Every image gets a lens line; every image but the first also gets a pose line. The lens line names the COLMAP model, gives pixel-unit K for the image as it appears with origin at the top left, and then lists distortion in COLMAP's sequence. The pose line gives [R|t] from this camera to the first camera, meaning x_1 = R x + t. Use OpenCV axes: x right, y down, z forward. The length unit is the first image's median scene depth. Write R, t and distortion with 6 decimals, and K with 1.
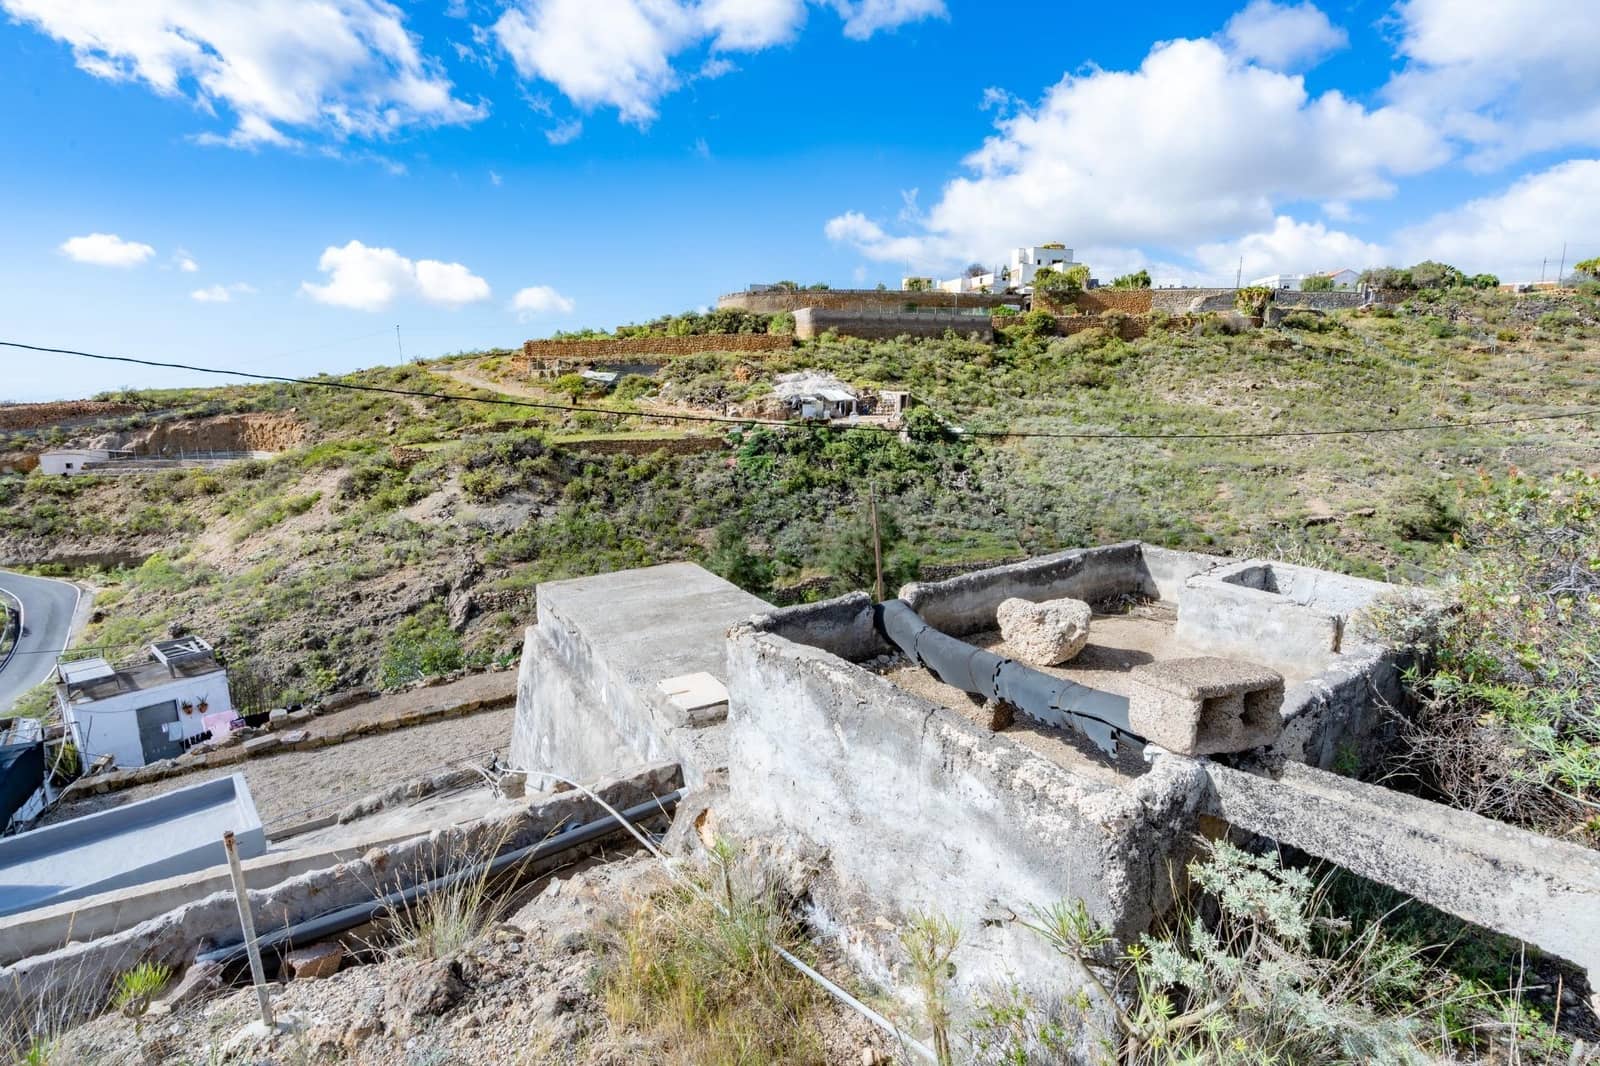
lens RADIAL K [[724.3, 0, 795.3], [0, 724.3, 528.7], [0, 0, 1]] dist [-0.001888, 0.000637]
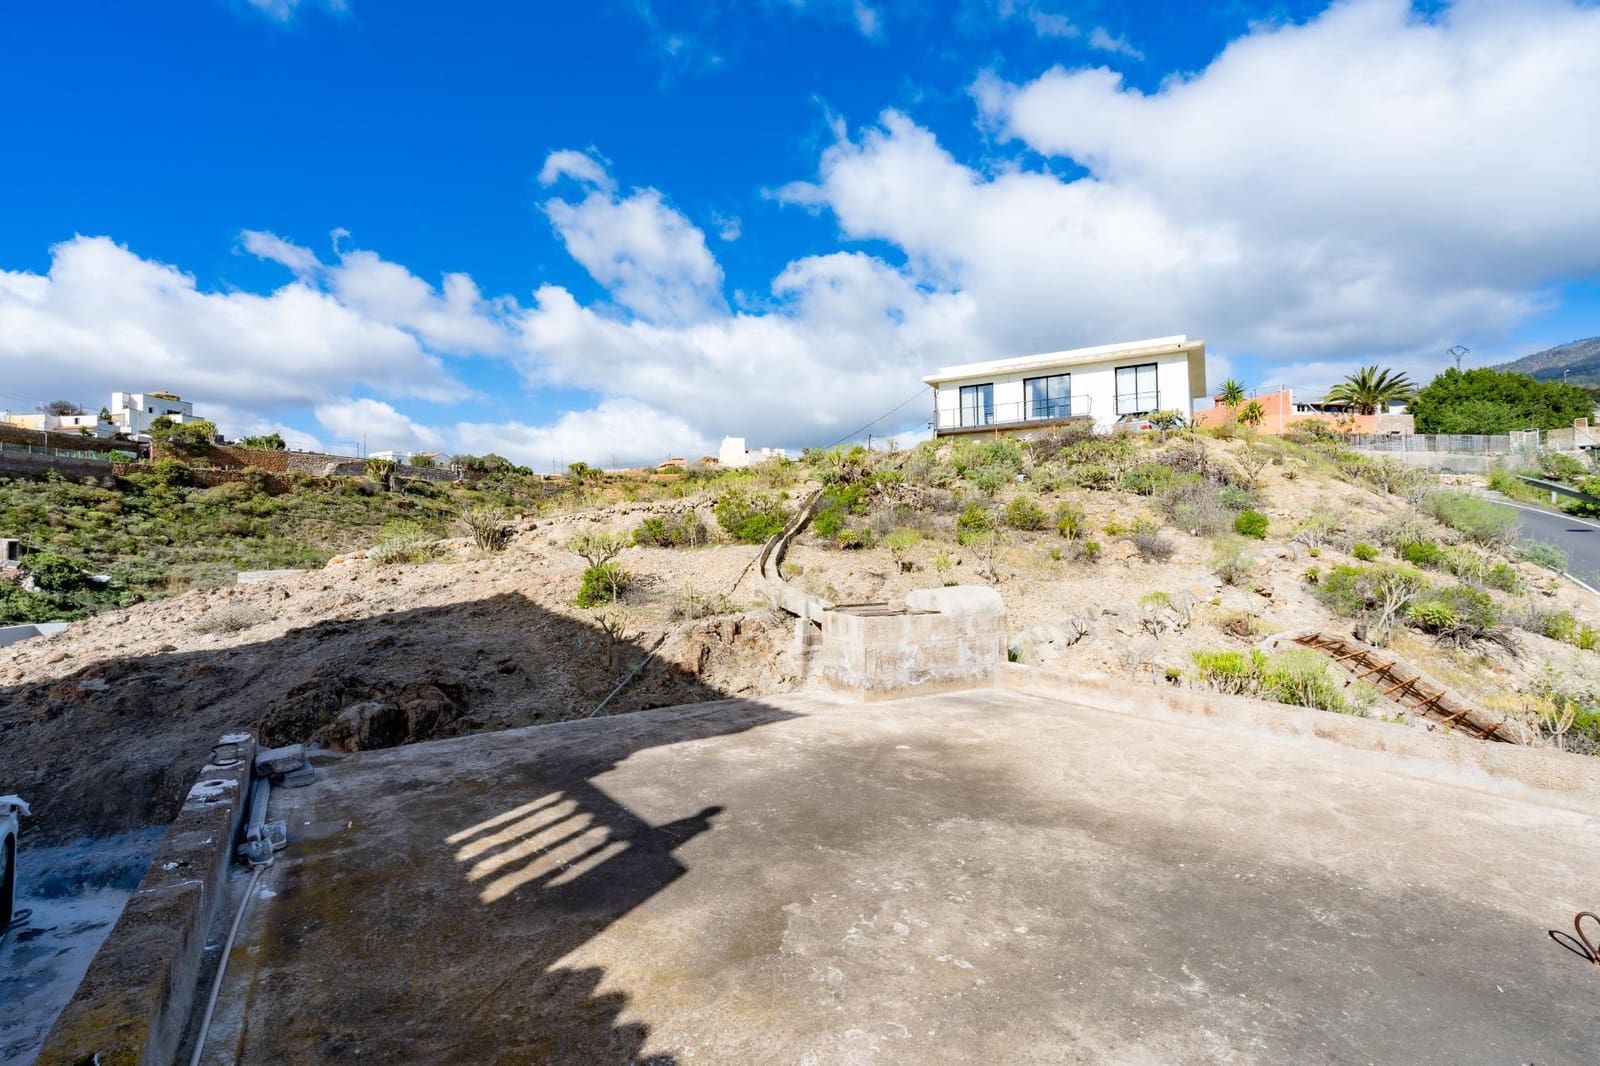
lens RADIAL K [[724.3, 0, 795.3], [0, 724.3, 528.7], [0, 0, 1]] dist [-0.001888, 0.000637]
pose [[0.457321, 0.016525, 0.889148, -0.151709], [0.177932, 0.977910, -0.109692, 0.048547], [-0.871320, 0.208372, 0.444278, -0.159314]]
